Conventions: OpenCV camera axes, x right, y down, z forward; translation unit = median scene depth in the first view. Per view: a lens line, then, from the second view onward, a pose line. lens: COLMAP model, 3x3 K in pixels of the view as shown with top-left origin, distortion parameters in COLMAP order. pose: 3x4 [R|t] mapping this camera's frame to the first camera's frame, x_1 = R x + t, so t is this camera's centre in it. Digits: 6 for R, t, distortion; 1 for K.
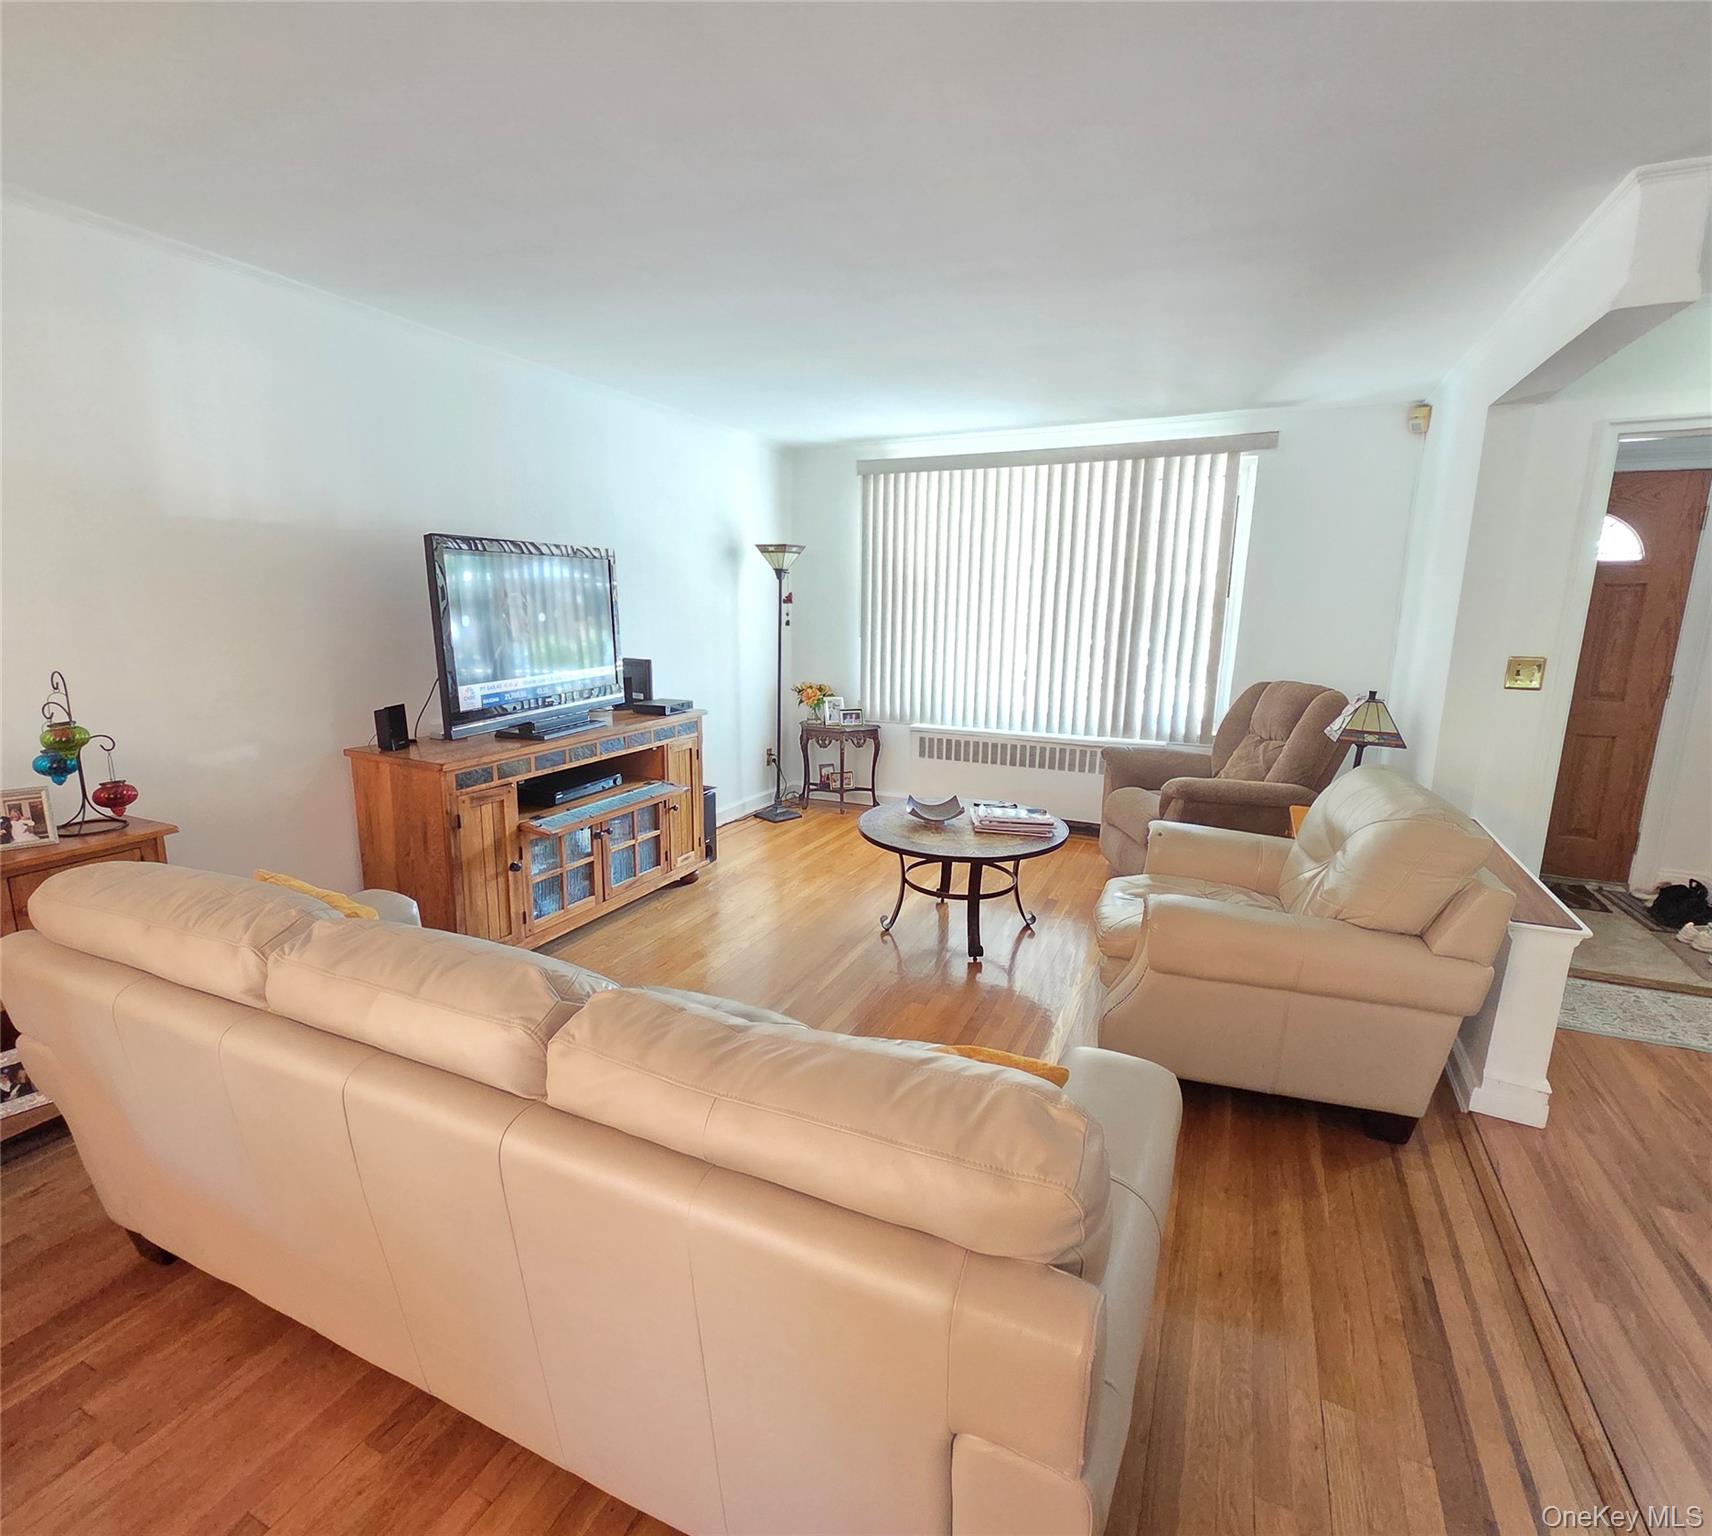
lens RADIAL K [[840.9, 0, 840.5], [0, 840.9, 775.1], [0, 0, 1]] dist [0.005259, -0.002774]
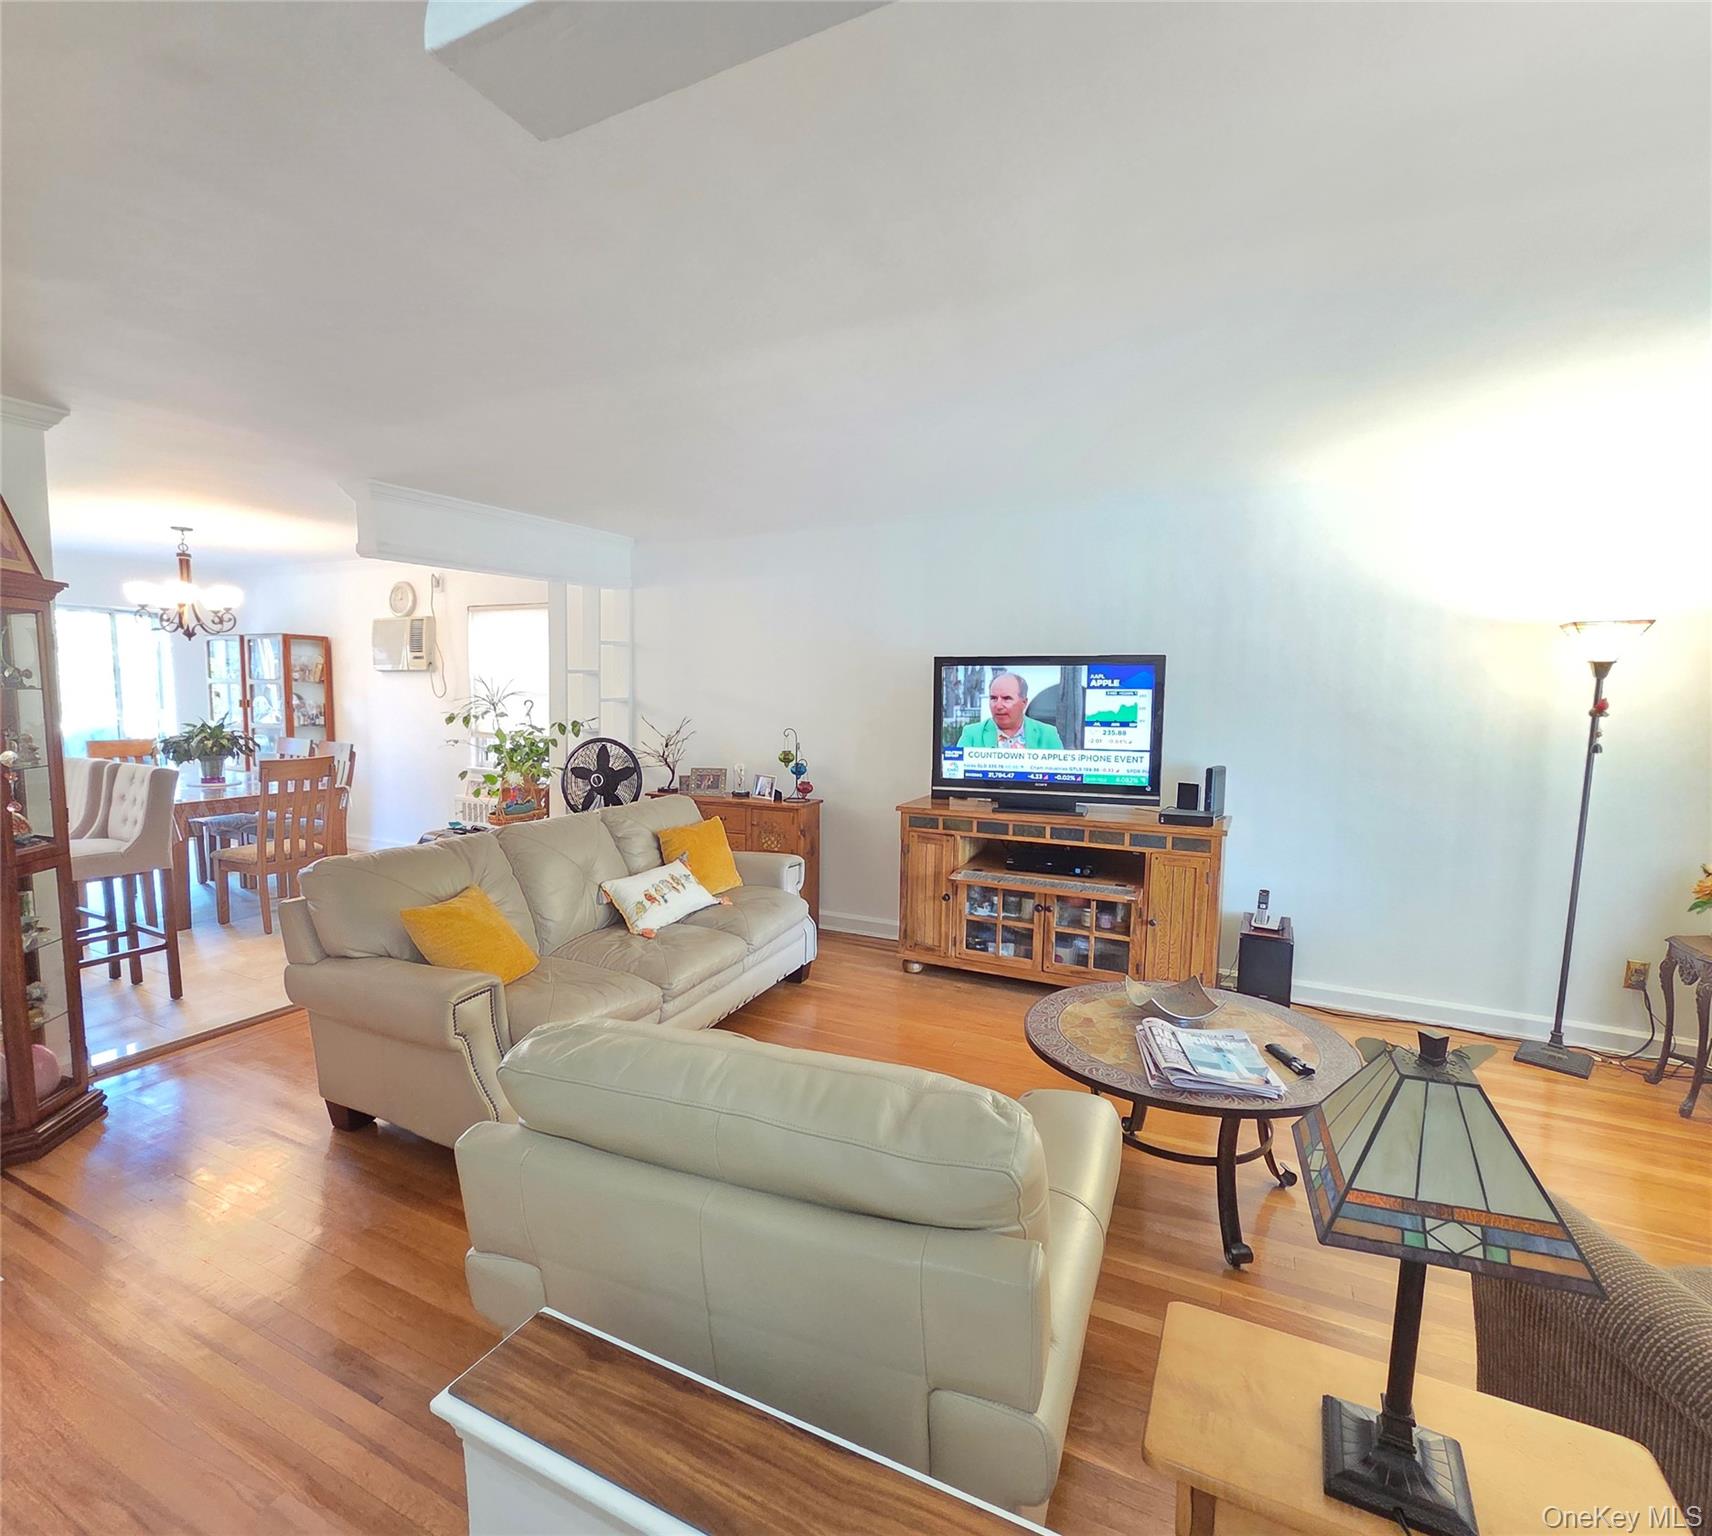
lens RADIAL K [[840.9, 0, 849.5], [0, 840.9, 760.1], [0, 0, 1]] dist [0.005259, -0.002774]
pose [[-0.019040, 0.083516, -0.996325, 0.949496], [-0.213995, 0.973072, 0.085656, -0.189051], [0.976649, 0.214839, -0.000655, 0.818130]]
